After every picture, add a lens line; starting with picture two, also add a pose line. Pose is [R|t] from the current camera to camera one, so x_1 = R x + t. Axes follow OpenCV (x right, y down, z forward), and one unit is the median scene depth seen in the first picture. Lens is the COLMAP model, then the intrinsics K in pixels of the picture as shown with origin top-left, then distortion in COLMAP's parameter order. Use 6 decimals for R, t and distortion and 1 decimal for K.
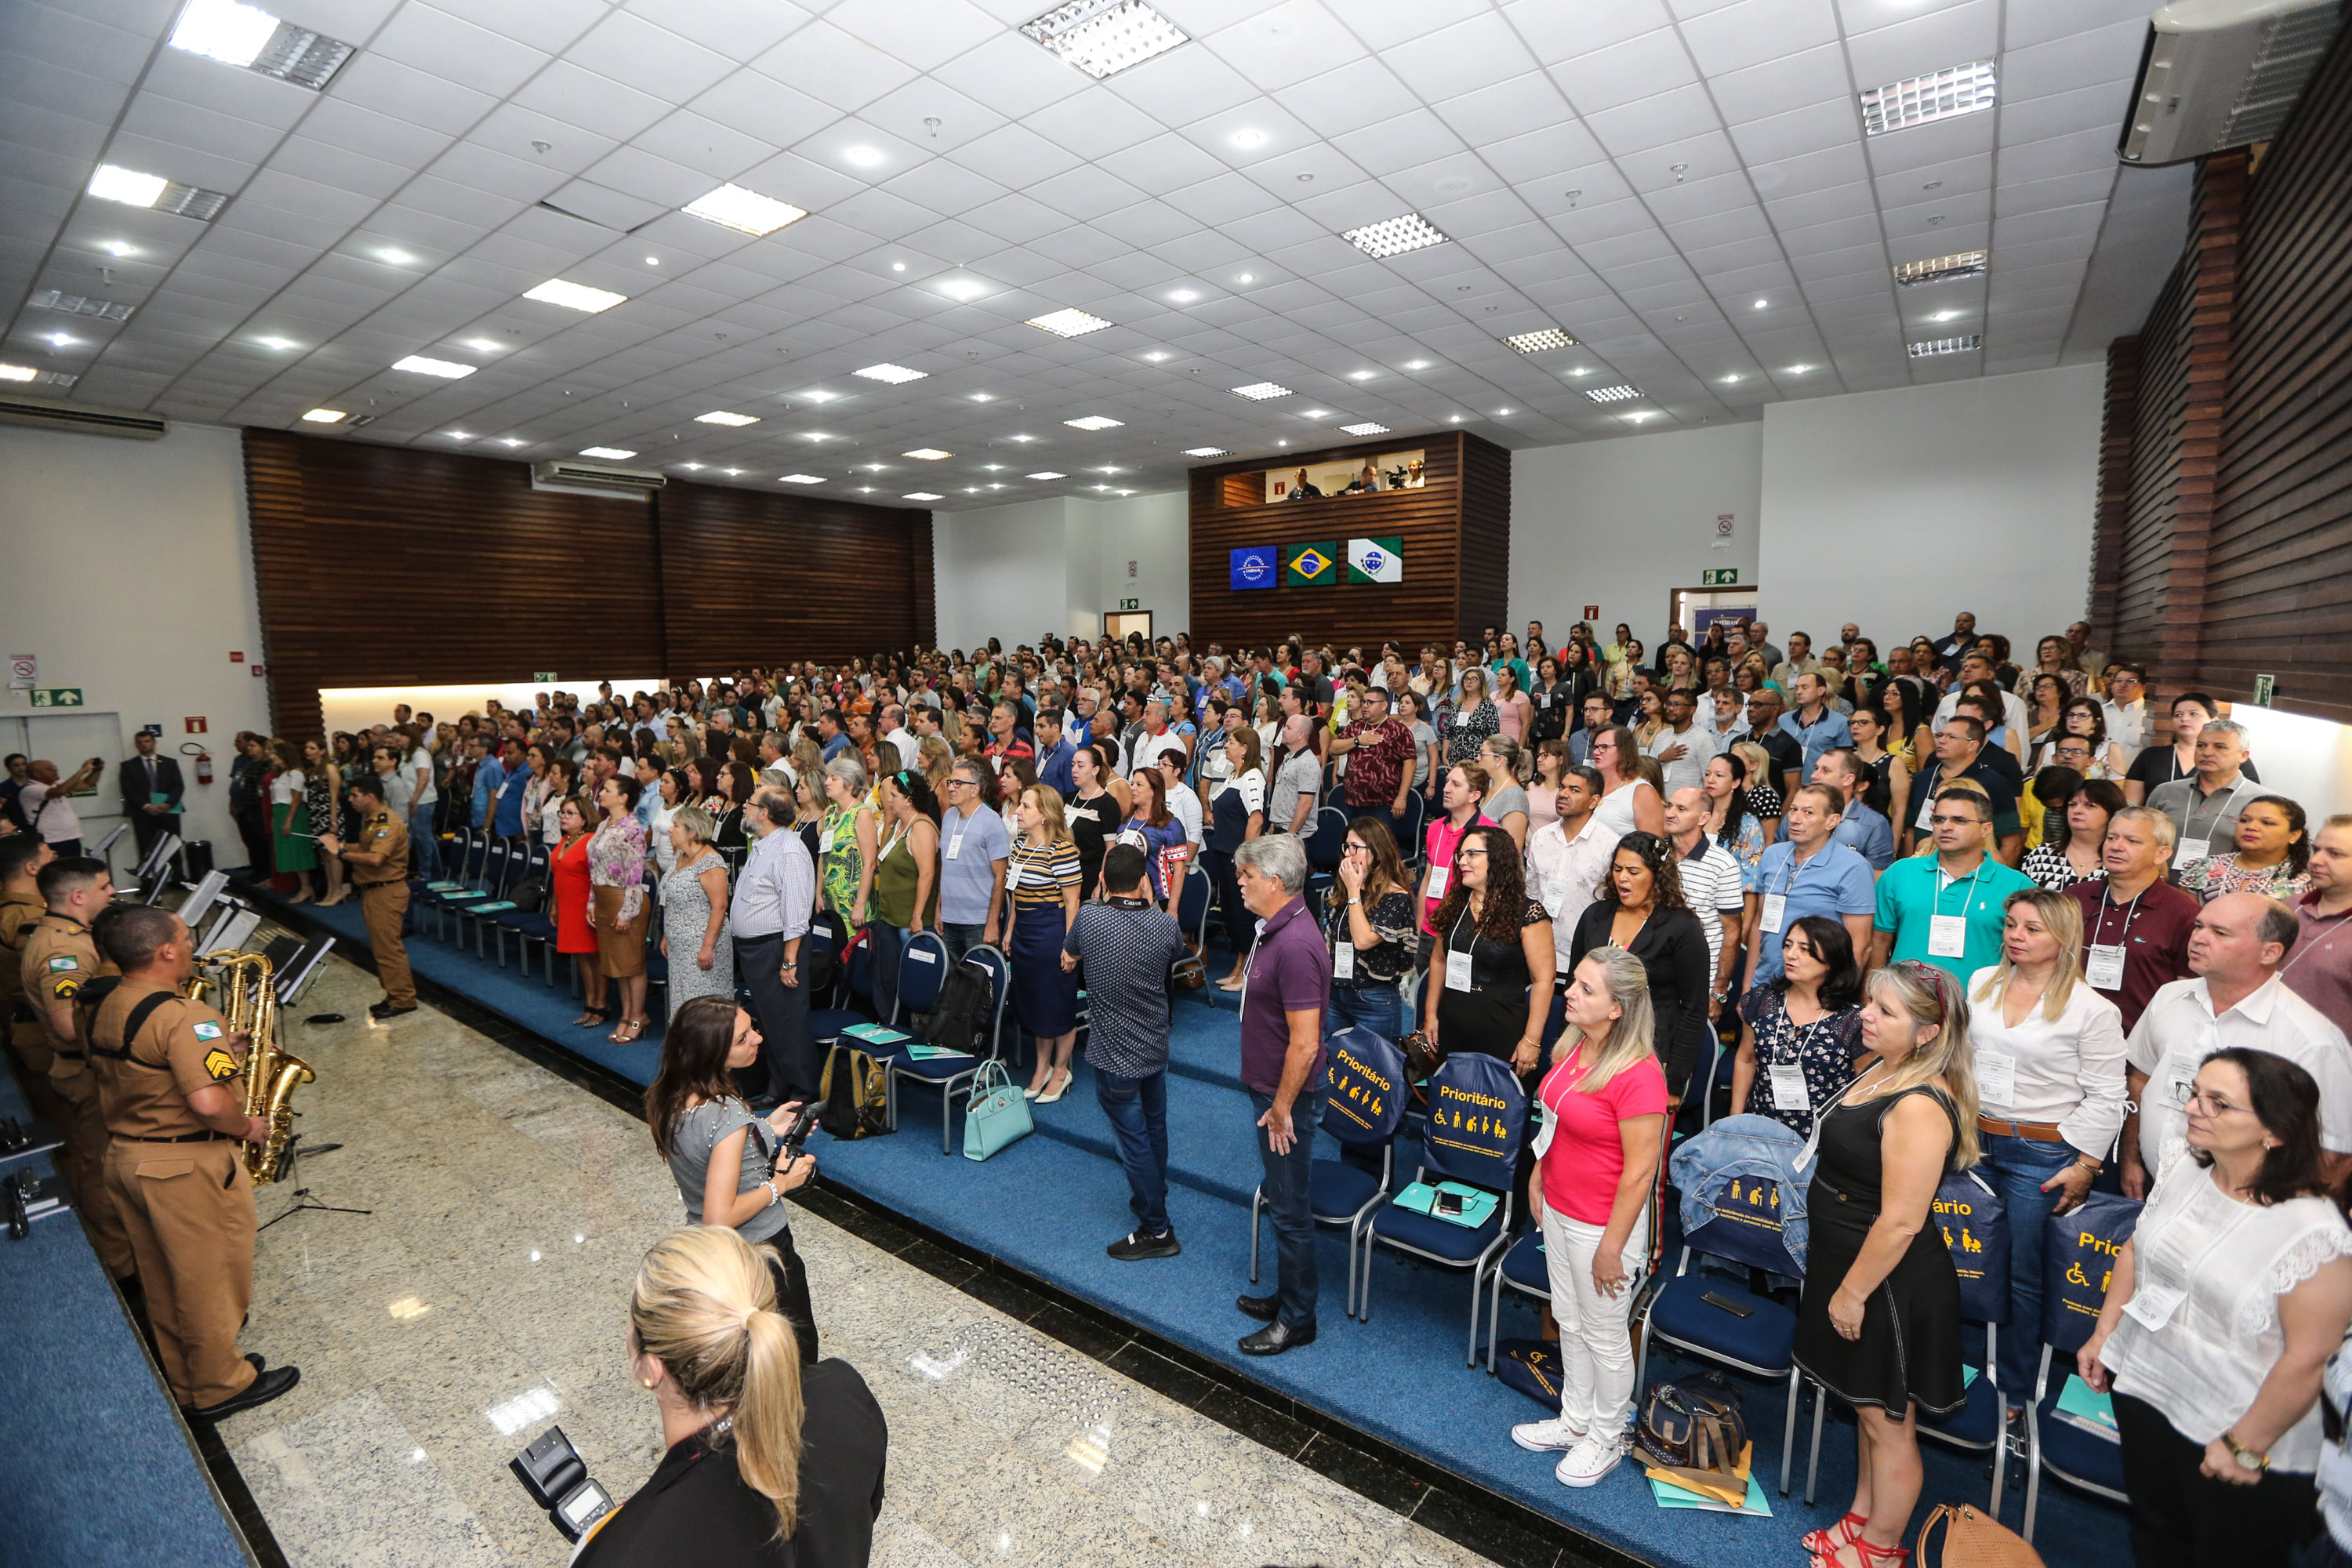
lens RADIAL K [[1057.4, 0, 1176.0], [0, 1057.4, 784.0], [0, 0, 1]] dist [-0.040886, 0.010440]
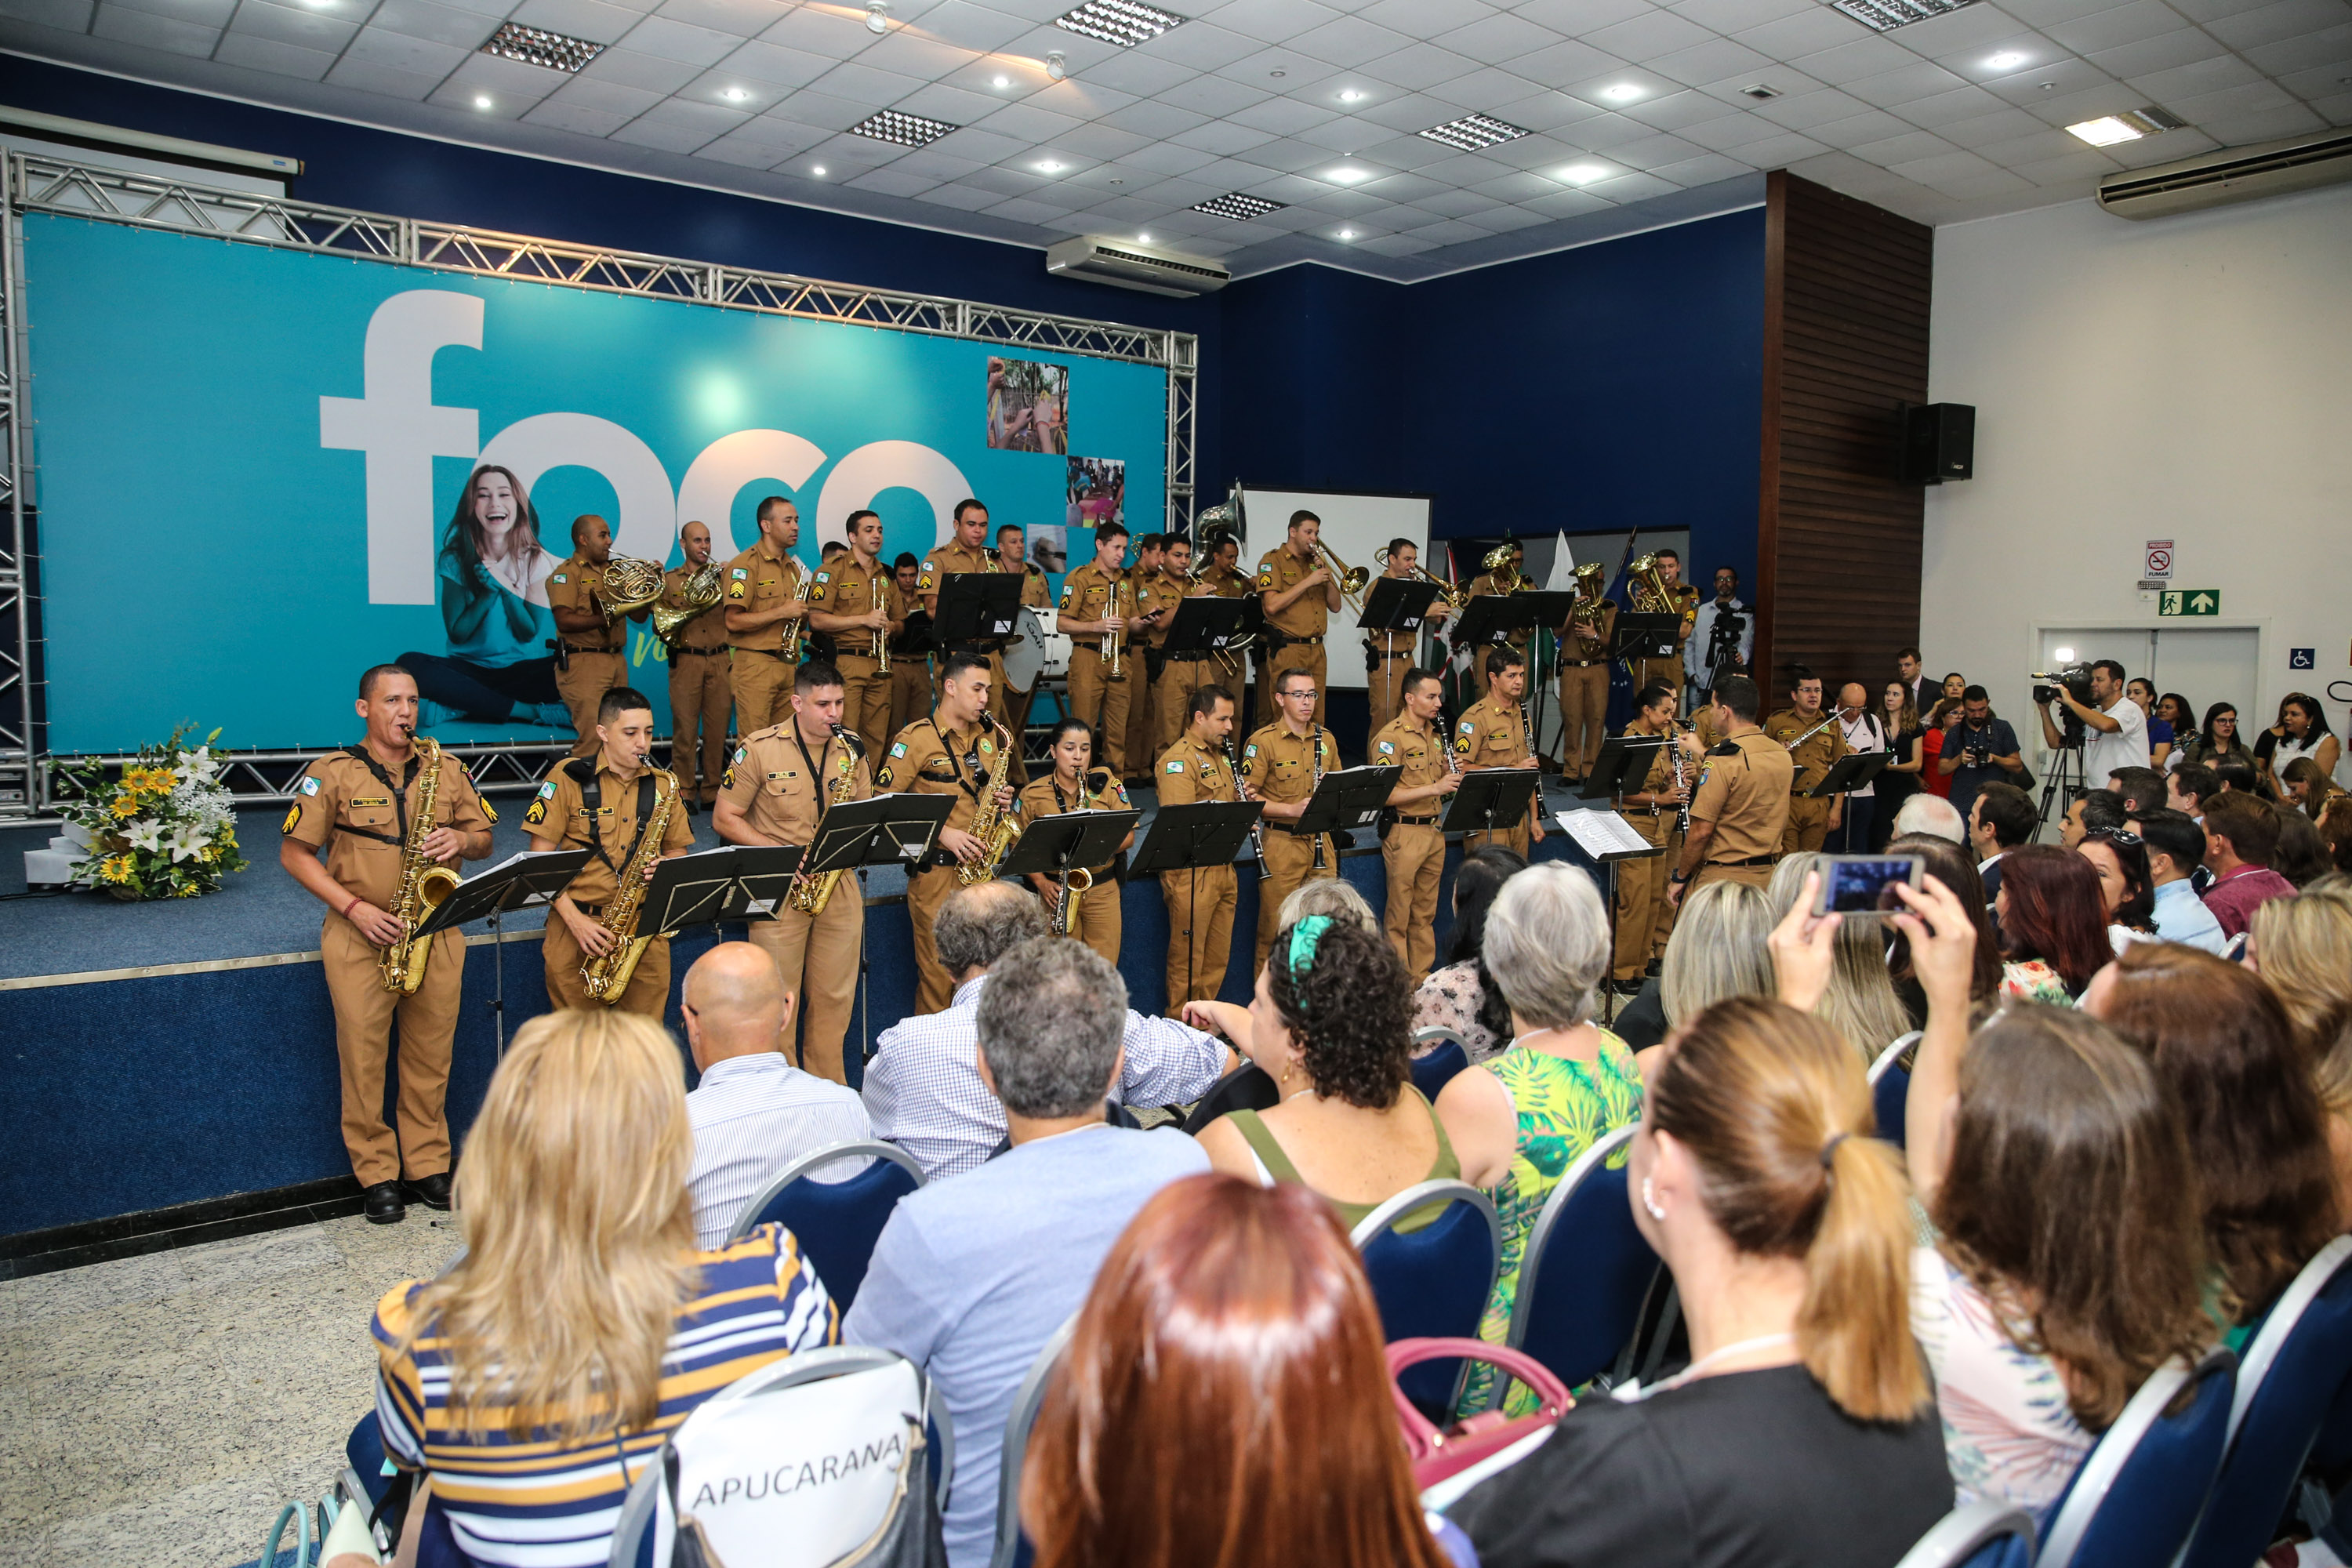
lens RADIAL K [[1600.0, 0, 1171.9], [0, 1600.0, 770.8], [0, 0, 1]] dist [-0.101372, 0.081310]
pose [[-0.241790, 0.084389, -0.966652, 0.063766], [-0.120387, 0.985905, 0.116183, -0.010403], [0.962831, 0.144465, -0.228222, 0.487938]]
